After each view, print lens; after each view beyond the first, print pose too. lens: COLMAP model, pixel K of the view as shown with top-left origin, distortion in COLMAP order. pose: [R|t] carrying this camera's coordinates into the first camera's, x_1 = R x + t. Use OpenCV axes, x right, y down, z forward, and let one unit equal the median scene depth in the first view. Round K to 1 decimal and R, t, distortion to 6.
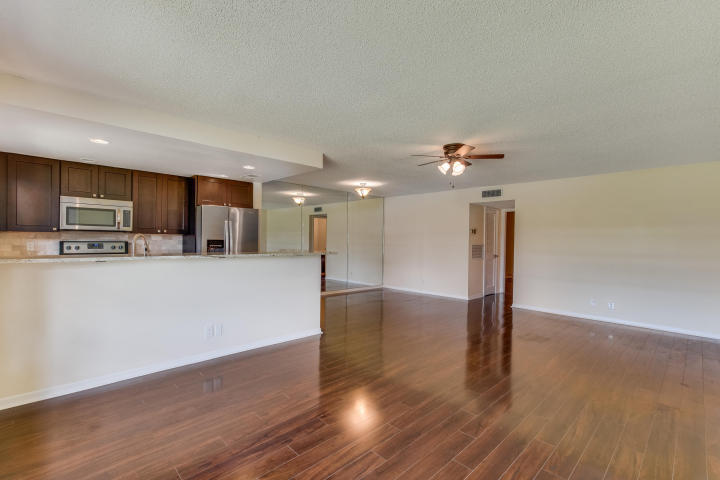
lens RADIAL K [[331.1, 0, 352.1], [0, 331.1, 240.1], [0, 0, 1]] dist [-0.000052, -0.000076]
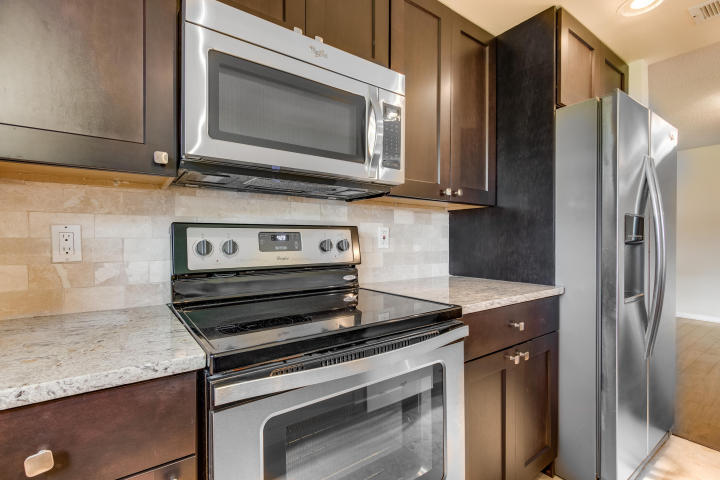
lens RADIAL K [[331.1, 0, 352.1], [0, 331.1, 240.1], [0, 0, 1]] dist [-0.000052, -0.000076]
pose [[0.989537, -0.014865, -0.143508, -0.709093], [0.015011, 0.999887, -0.000062, 0.018763], [0.143493, -0.002093, 0.989649, 0.766445]]
